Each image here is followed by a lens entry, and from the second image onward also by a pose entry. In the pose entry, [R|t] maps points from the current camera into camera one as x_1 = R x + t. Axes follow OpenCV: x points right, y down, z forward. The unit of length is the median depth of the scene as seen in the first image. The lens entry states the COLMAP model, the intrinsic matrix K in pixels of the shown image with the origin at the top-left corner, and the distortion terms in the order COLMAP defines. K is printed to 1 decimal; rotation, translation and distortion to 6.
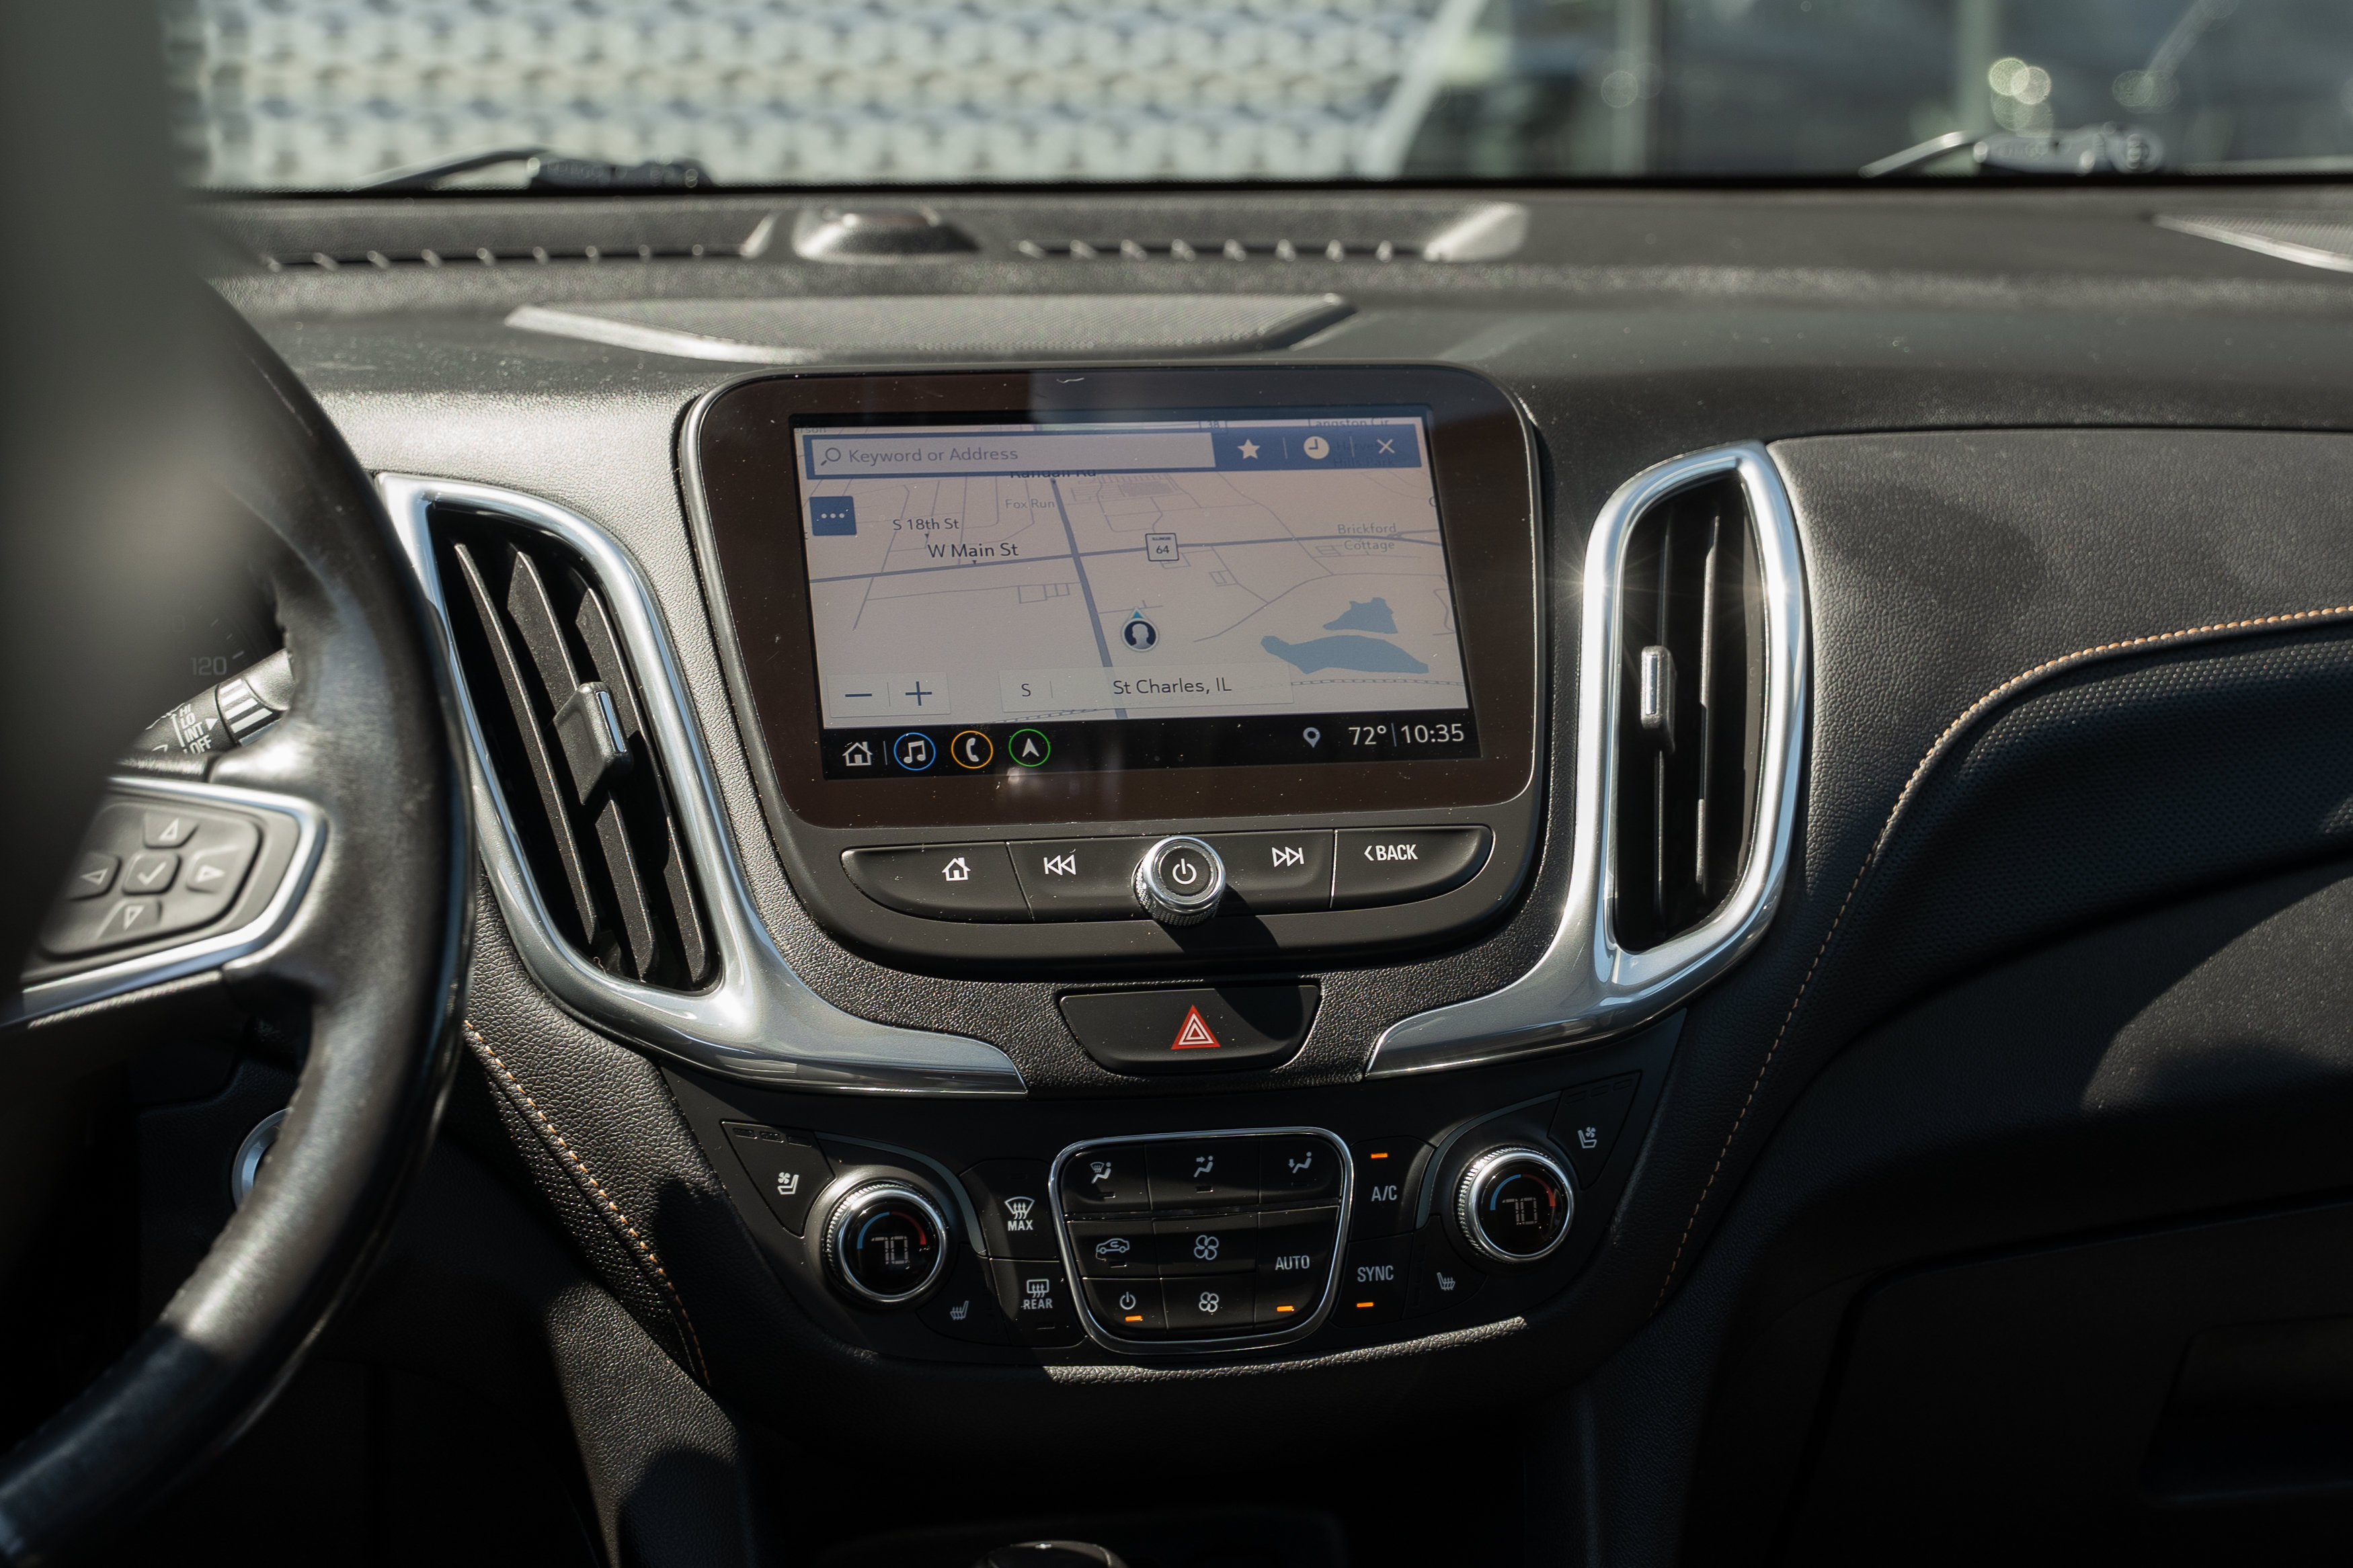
lens RADIAL K [[4601.7, 0, 1177.1], [0, 4601.7, 793.4], [0, 0, 1]] dist [0.032236, 0.000000]
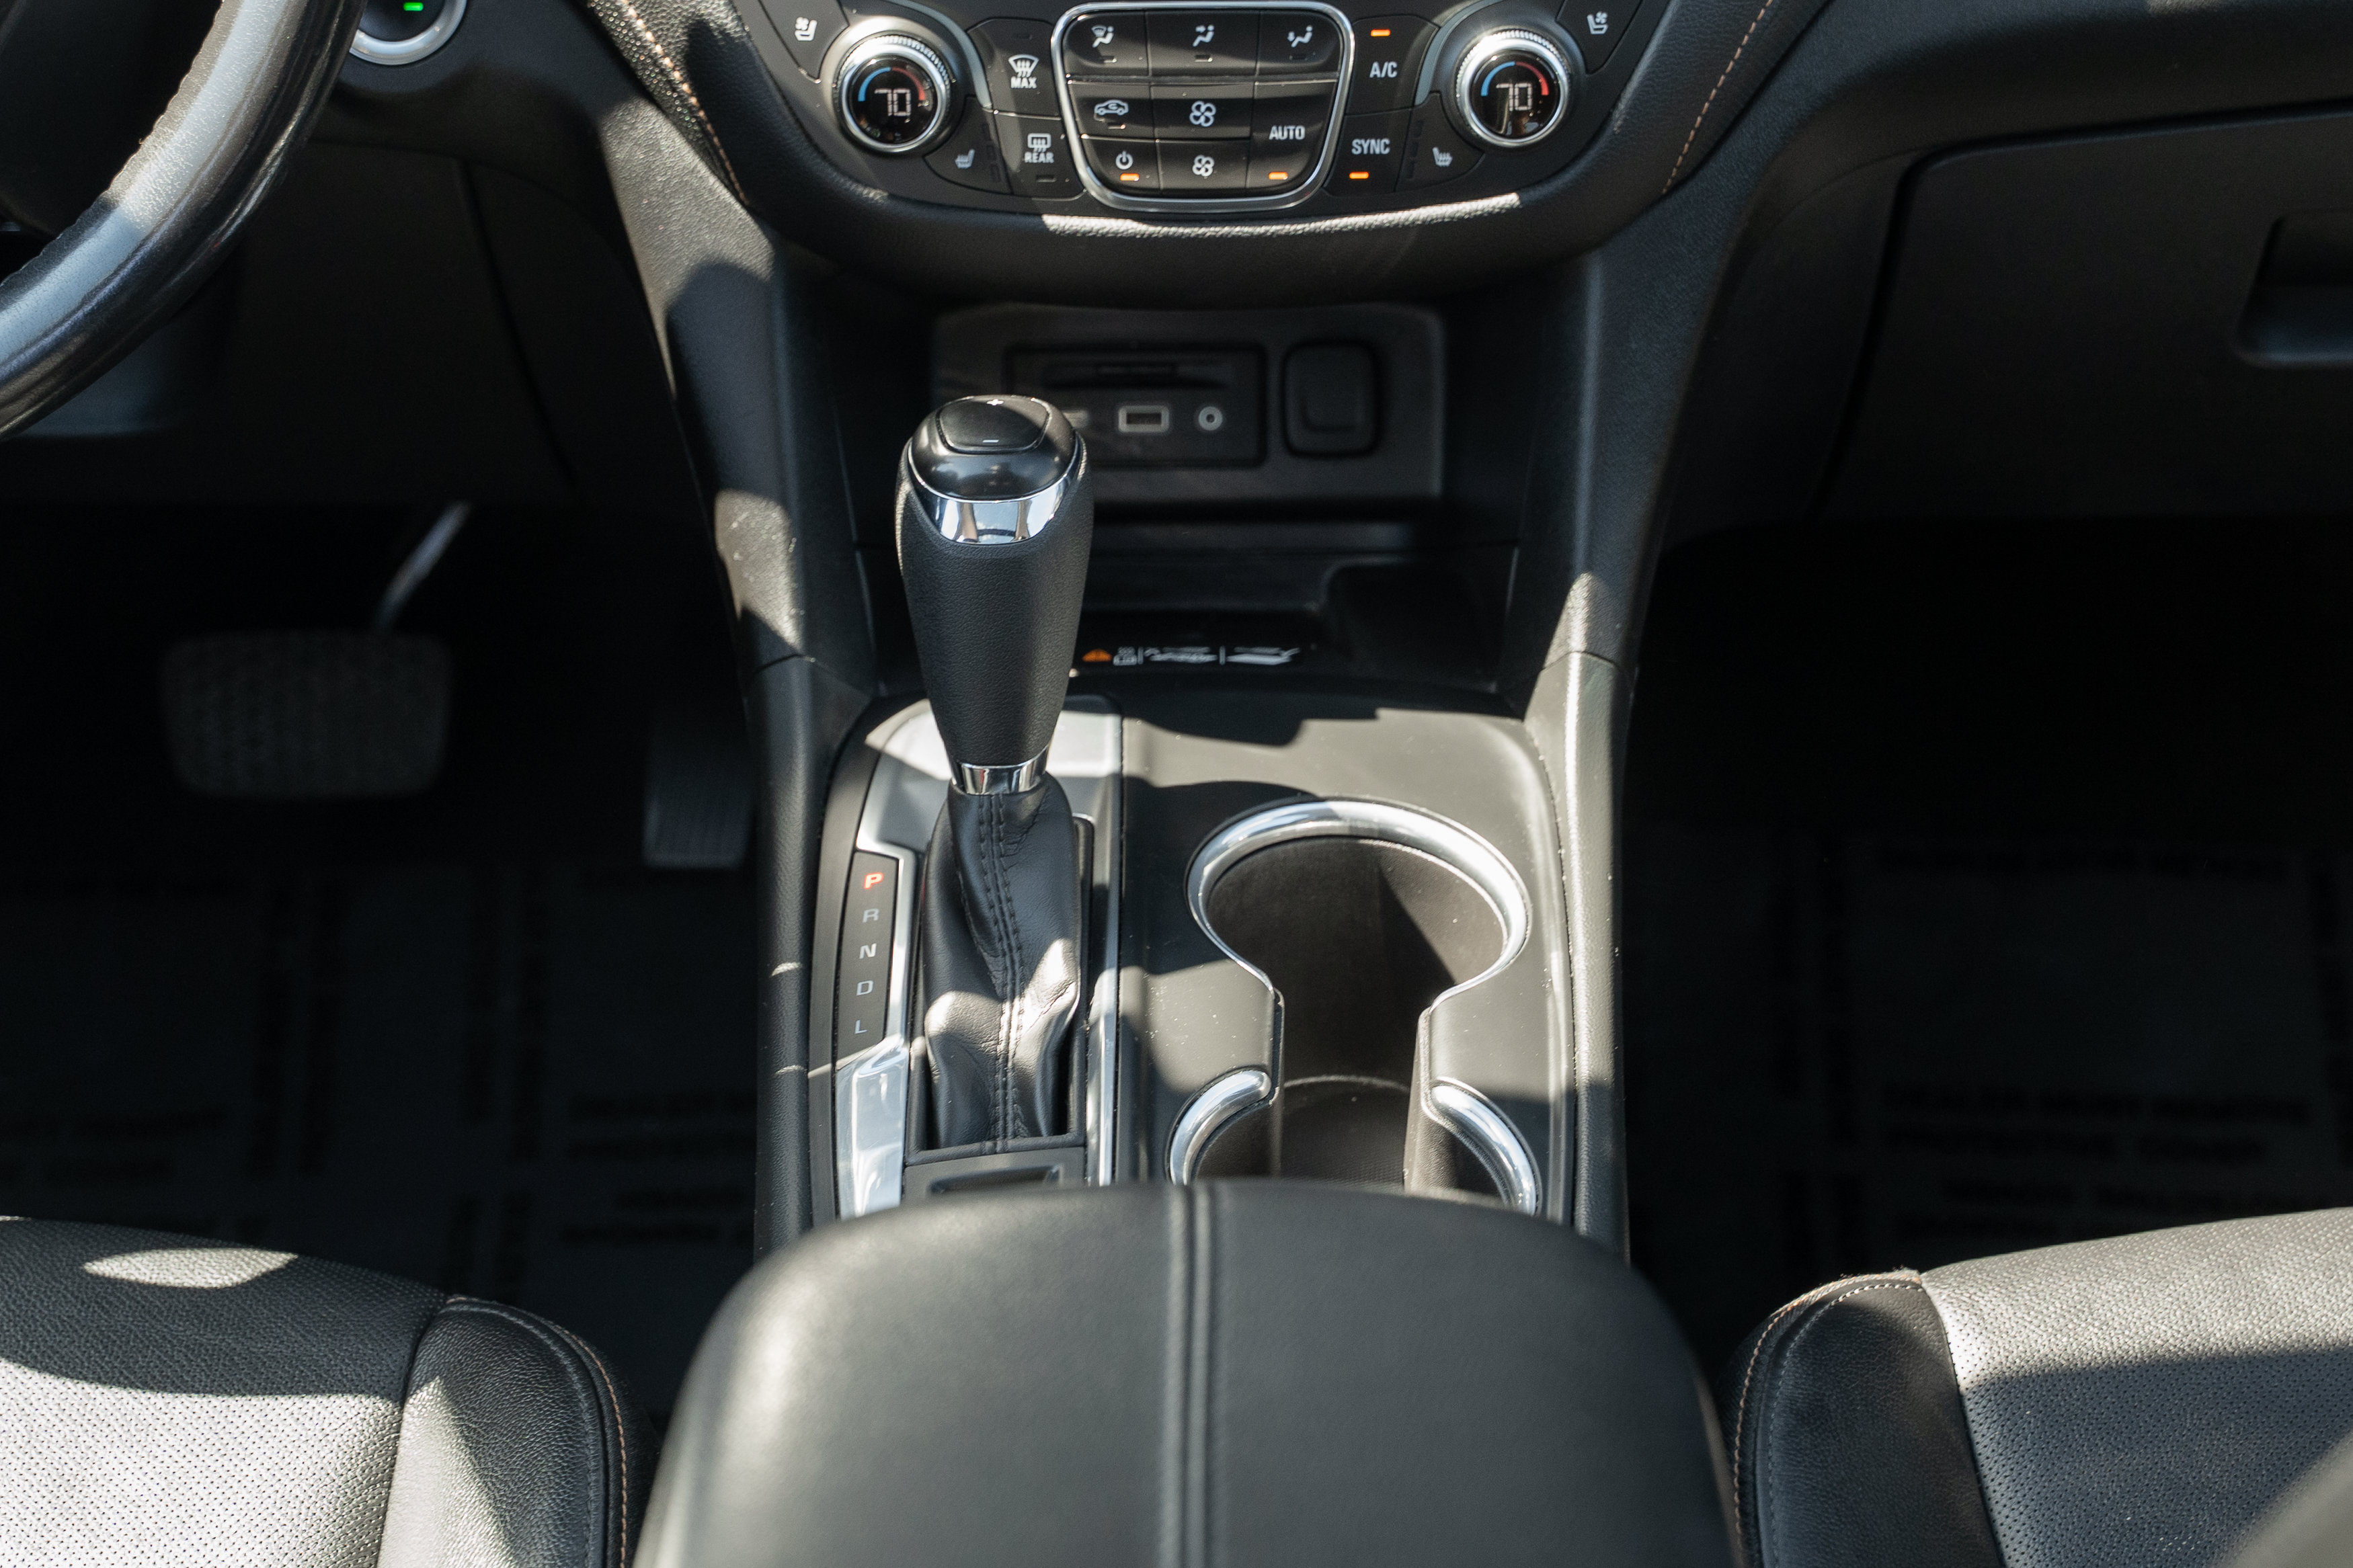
lens RADIAL K [[4601.7, 0, 1173.5], [0, 4601.7, 786.2], [0, 0, 1]] dist [0.032236, 0.000000]
pose [[0.974477, 0.104189, -0.198845, 0.220179], [-0.026967, 0.933688, 0.357071, -0.129228], [0.222862, -0.342595, 0.912667, -0.001761]]
